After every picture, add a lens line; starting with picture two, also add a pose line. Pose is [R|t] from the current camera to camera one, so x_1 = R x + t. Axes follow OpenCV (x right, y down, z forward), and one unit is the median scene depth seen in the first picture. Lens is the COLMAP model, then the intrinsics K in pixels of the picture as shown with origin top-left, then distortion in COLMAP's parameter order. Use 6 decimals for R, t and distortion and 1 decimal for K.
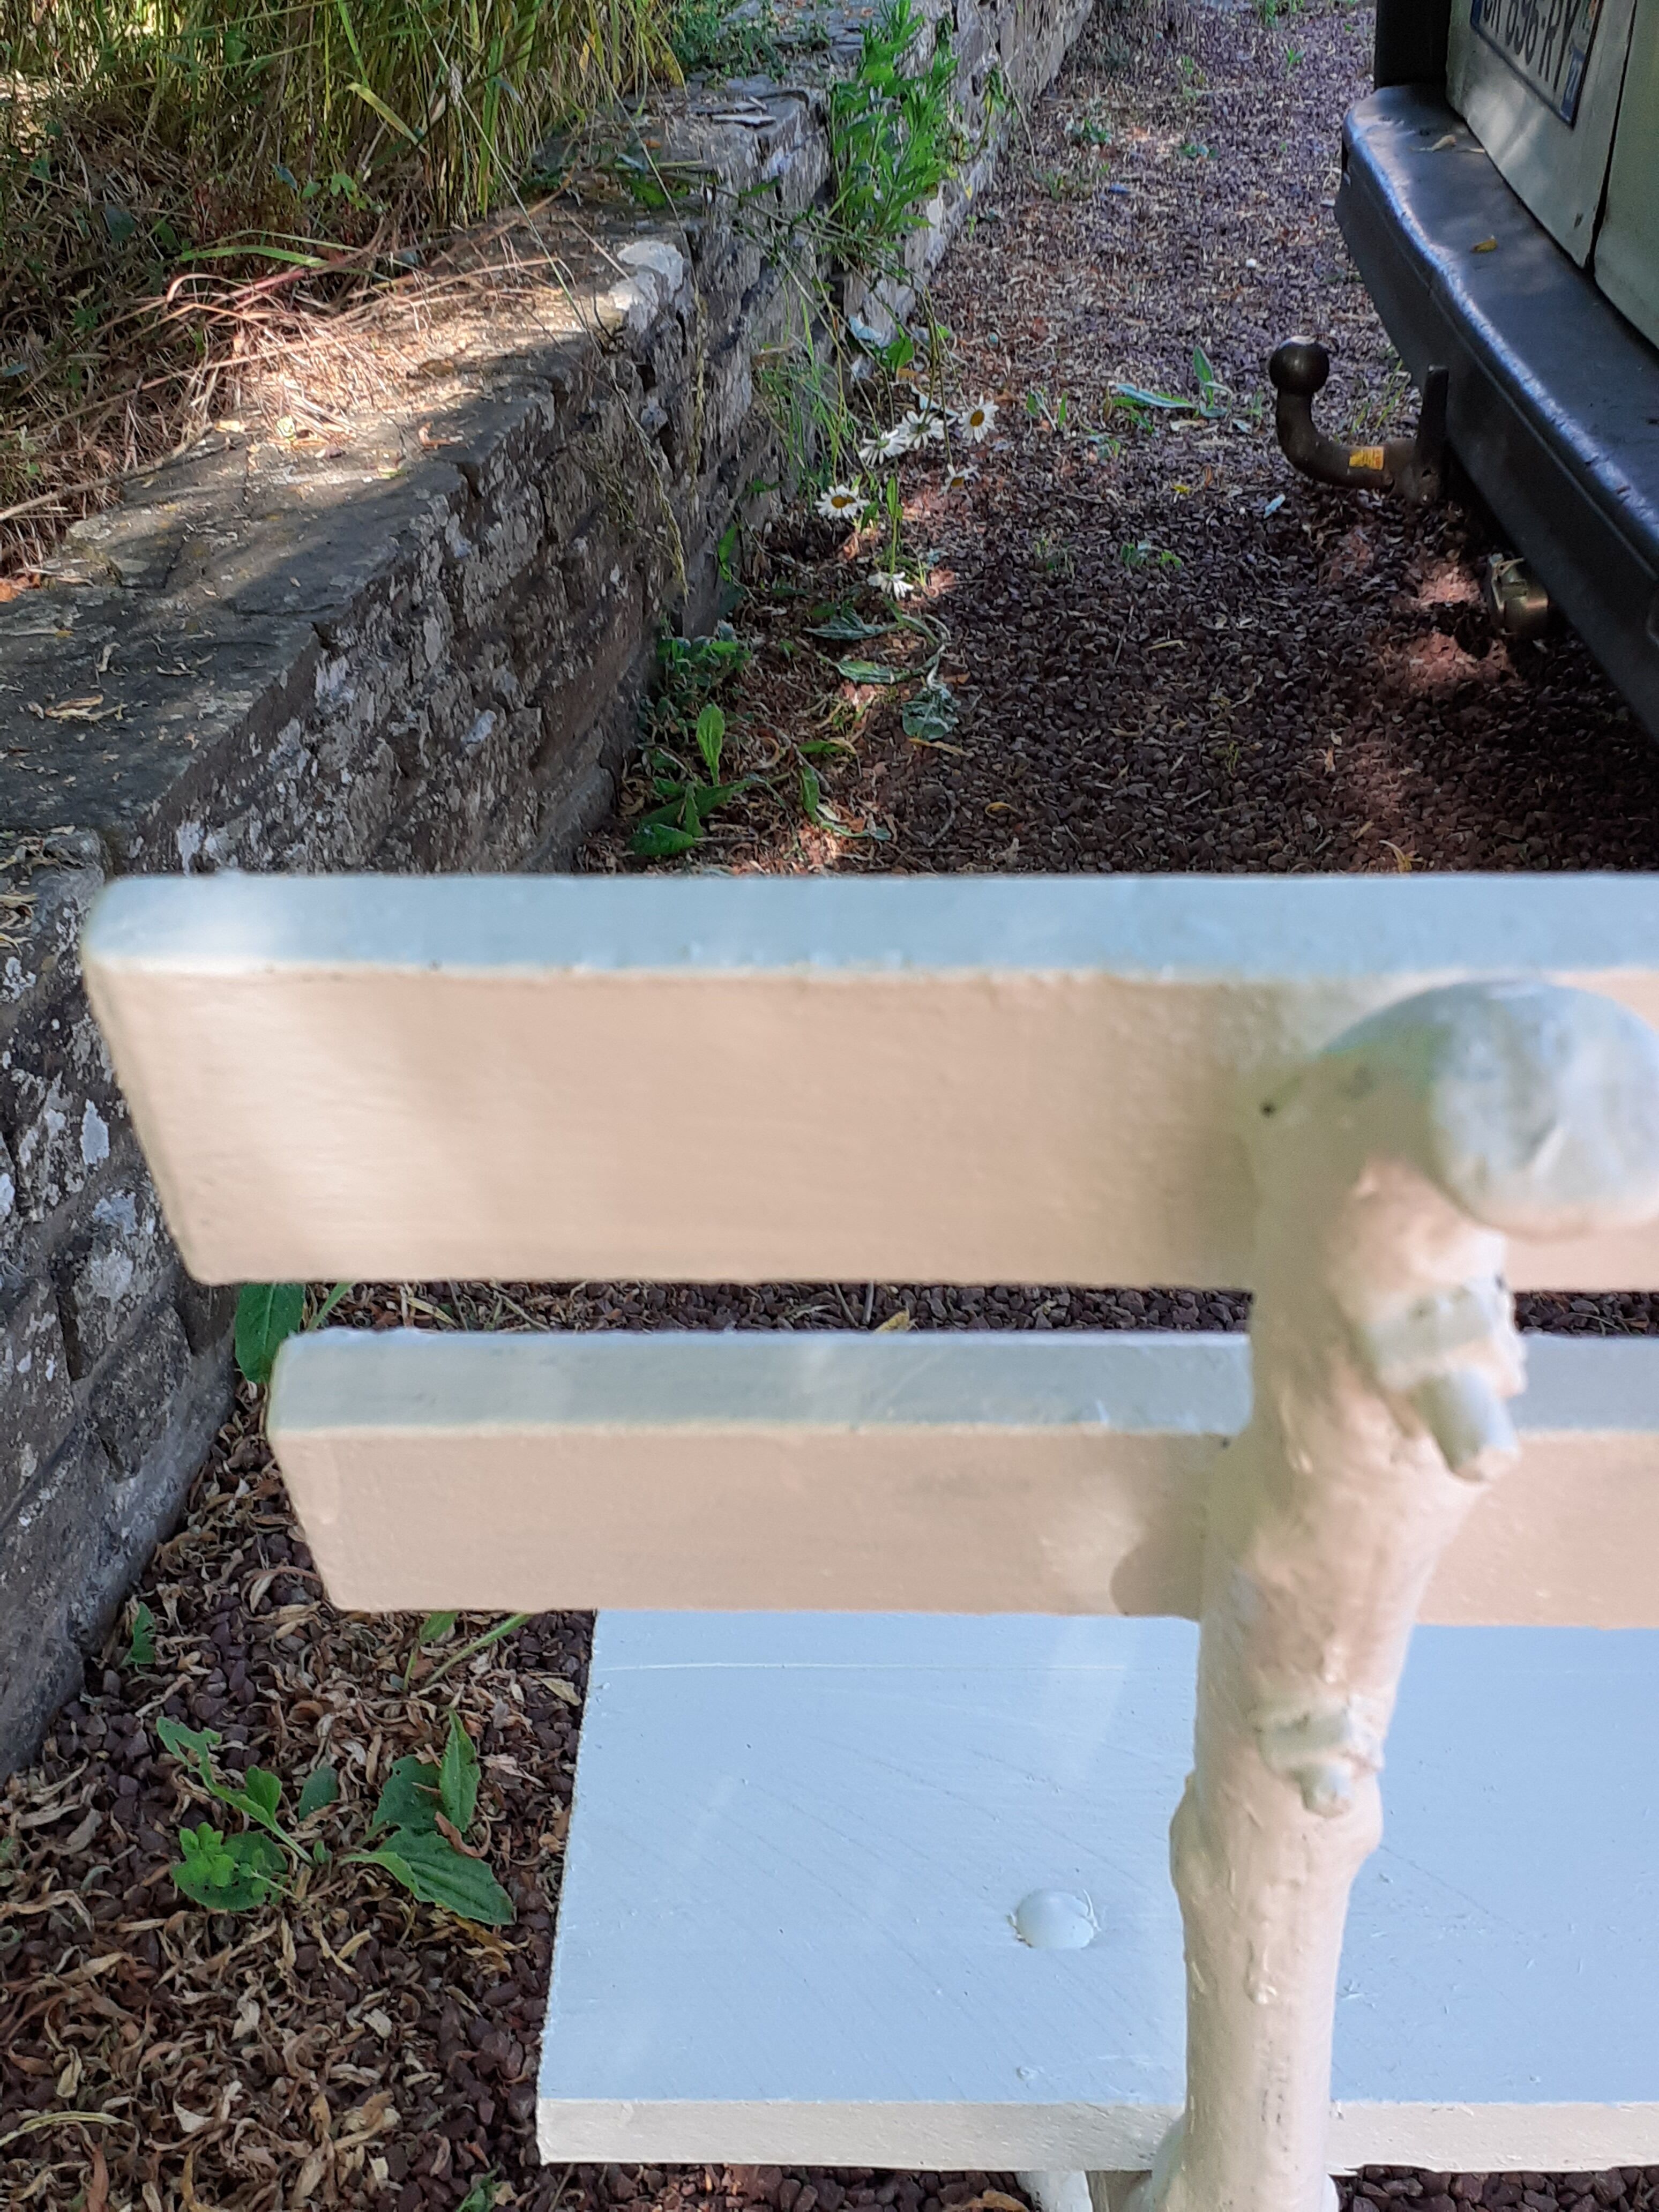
lens RADIAL K [[2579.3, 0, 815.2], [0, 2579.3, 1073.6], [0, 0, 1]] dist [0.239537, -0.724684]
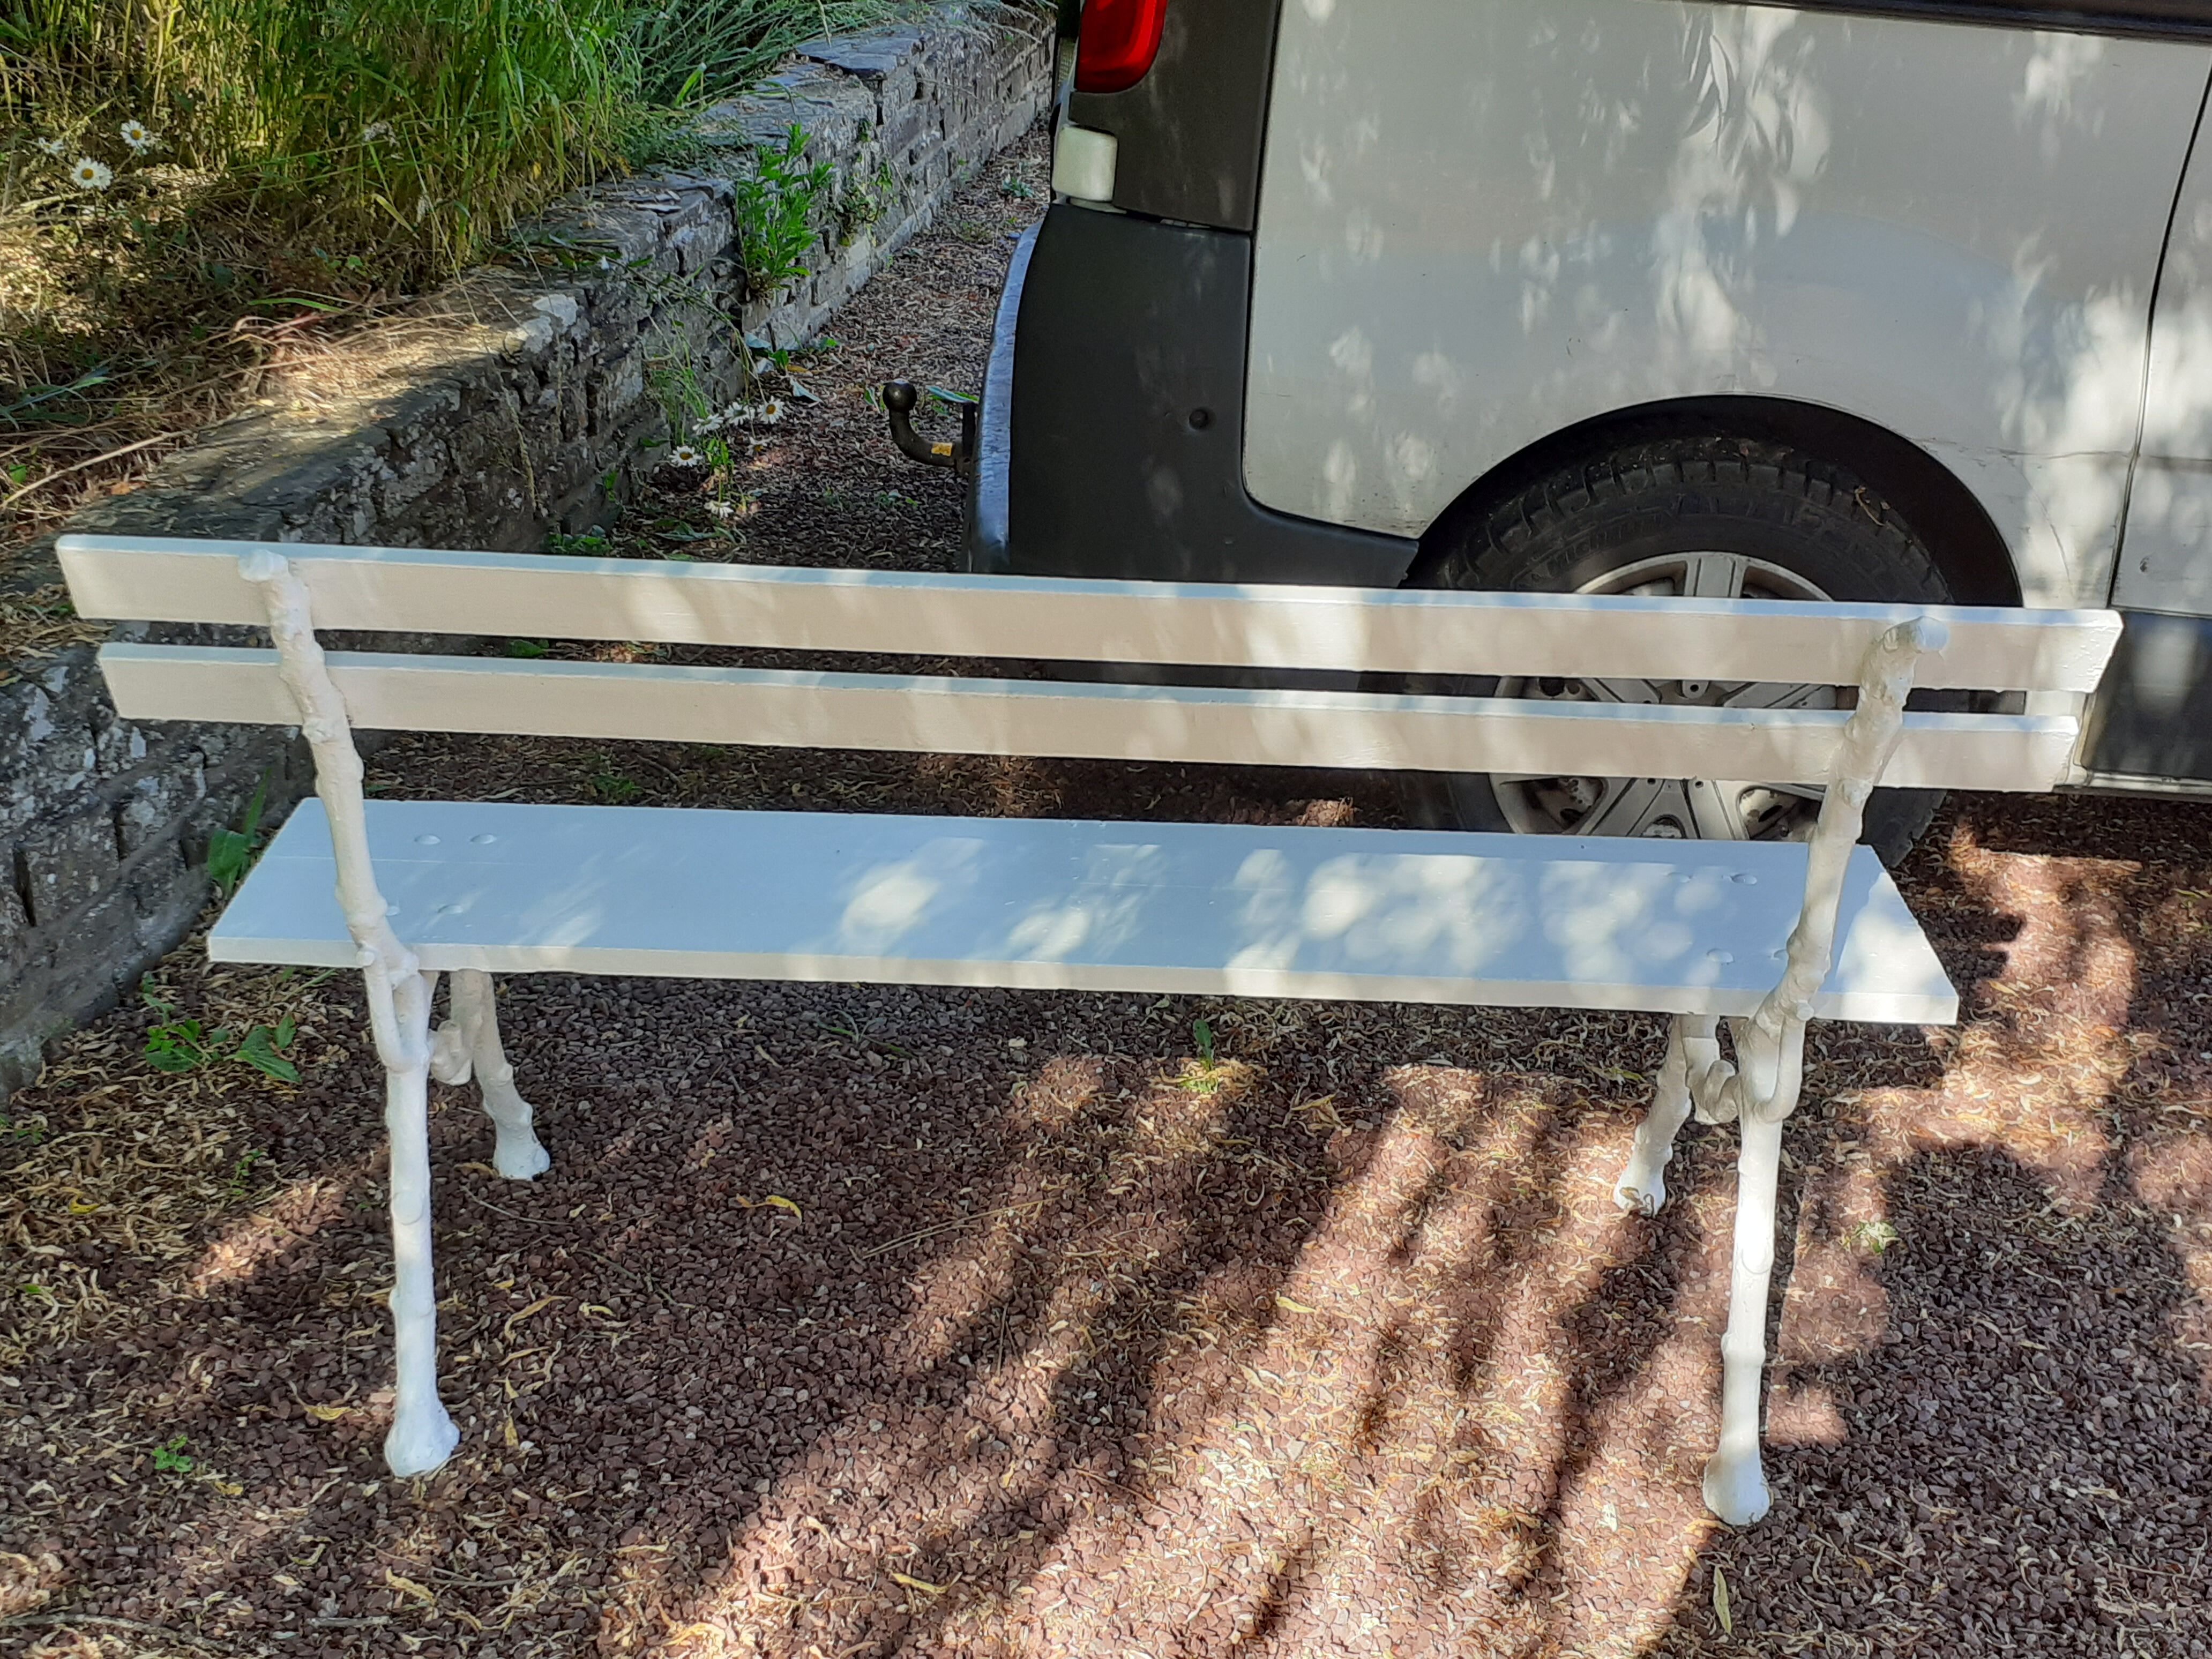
lens RADIAL K [[2579.3, 0, 1057.1], [0, 2579.3, 837.5], [0, 0, 1]] dist [0.239537, -0.724684]
pose [[0.999145, 0.039530, 0.012090, 0.290596], [-0.038687, 0.997236, -0.063438, 0.134153], [-0.014565, 0.062916, 0.997913, -0.735237]]
